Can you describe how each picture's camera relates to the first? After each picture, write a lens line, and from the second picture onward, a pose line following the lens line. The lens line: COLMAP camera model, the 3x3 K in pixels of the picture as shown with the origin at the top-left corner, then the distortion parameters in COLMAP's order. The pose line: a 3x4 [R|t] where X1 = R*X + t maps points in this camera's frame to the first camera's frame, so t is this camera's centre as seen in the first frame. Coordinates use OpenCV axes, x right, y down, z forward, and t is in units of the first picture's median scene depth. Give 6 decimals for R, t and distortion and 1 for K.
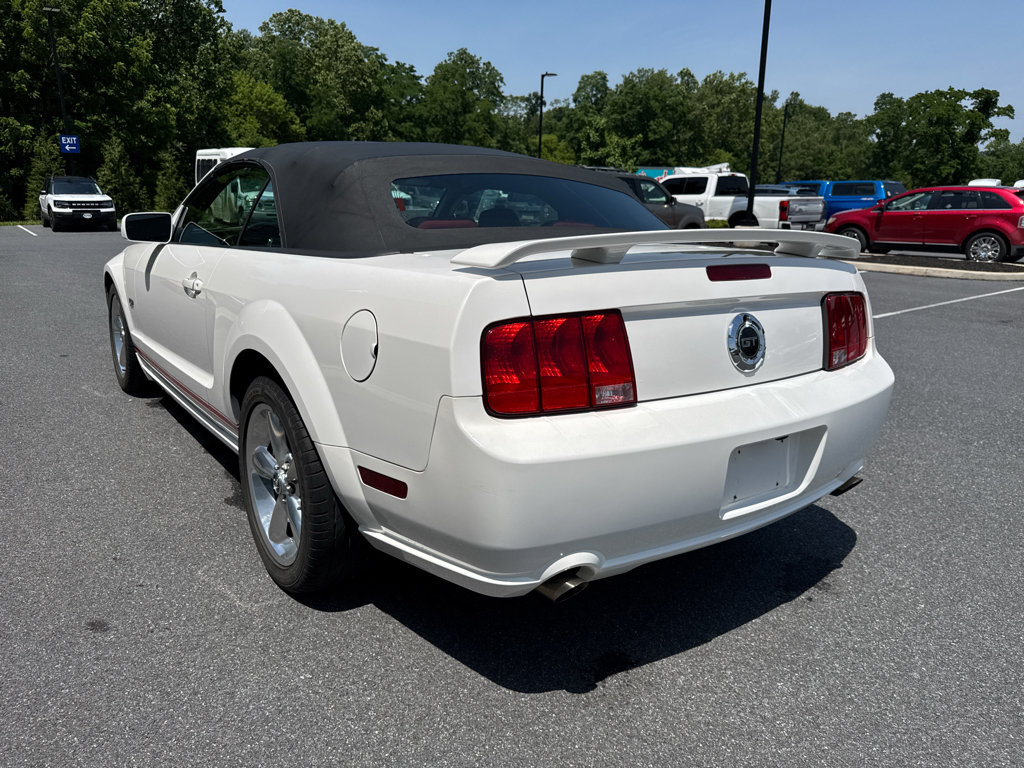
lens RADIAL K [[725.3, 0, 514.7], [0, 725.3, 382.7], [0, 0, 1]] dist [0.005873, -0.000951]
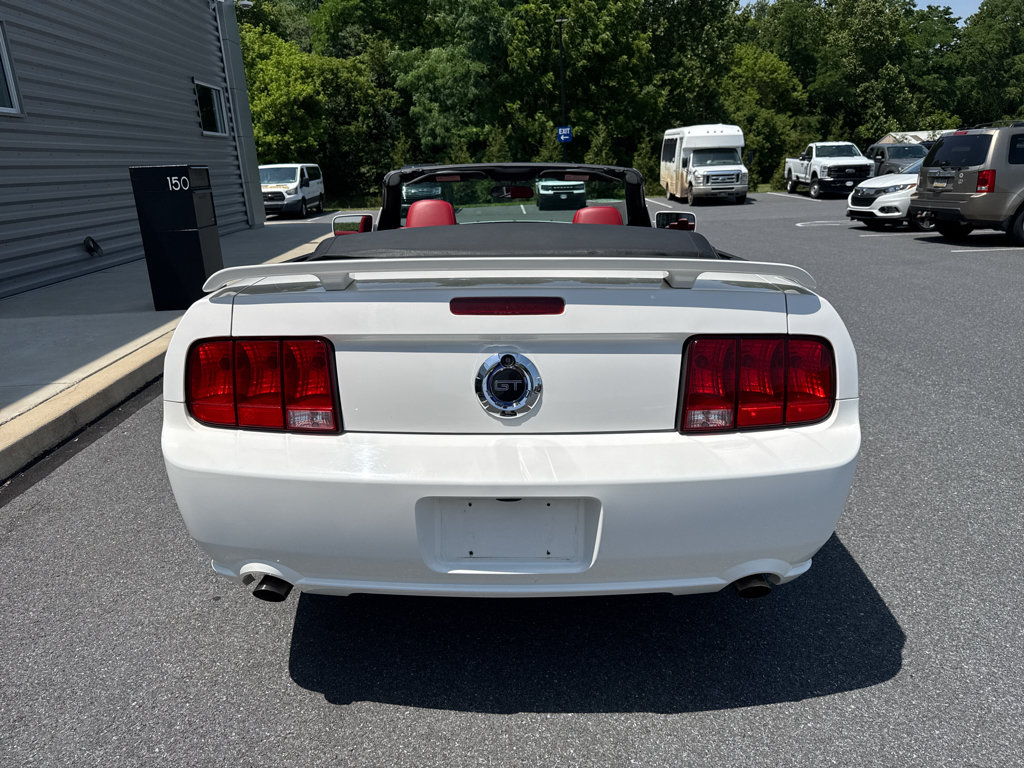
lens RADIAL K [[727.1, 0, 521.9], [0, 727.1, 380.4], [0, 0, 1]] dist [0.002264, -0.008504]
pose [[0.798227, 0.124861, -0.589274, 0.162914], [-0.104239, 0.992154, 0.069026, -0.023695], [0.593269, 0.006327, 0.804980, 0.057589]]
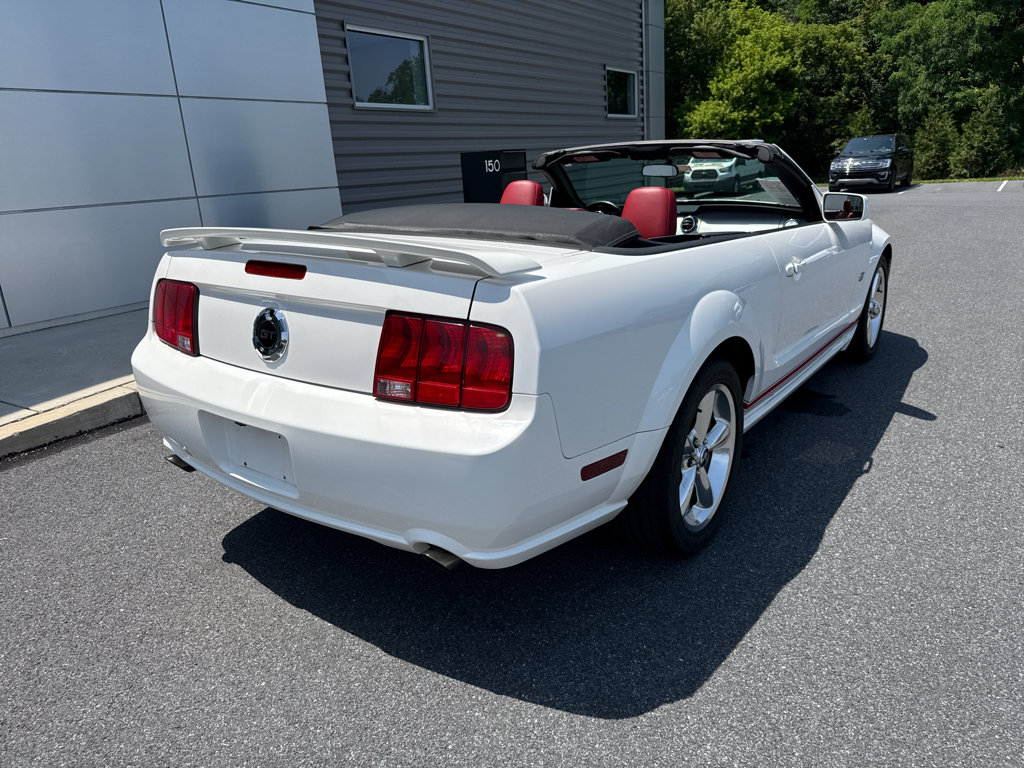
lens RADIAL K [[736.2, 0, 525.3], [0, 736.2, 386.6], [0, 0, 1]] dist [-0.005127, -0.001897]
pose [[0.295717, 0.240414, -0.924528, 0.281837], [-0.182494, 0.964206, 0.192360, -0.050302], [0.937682, 0.111837, 0.329006, 0.193921]]
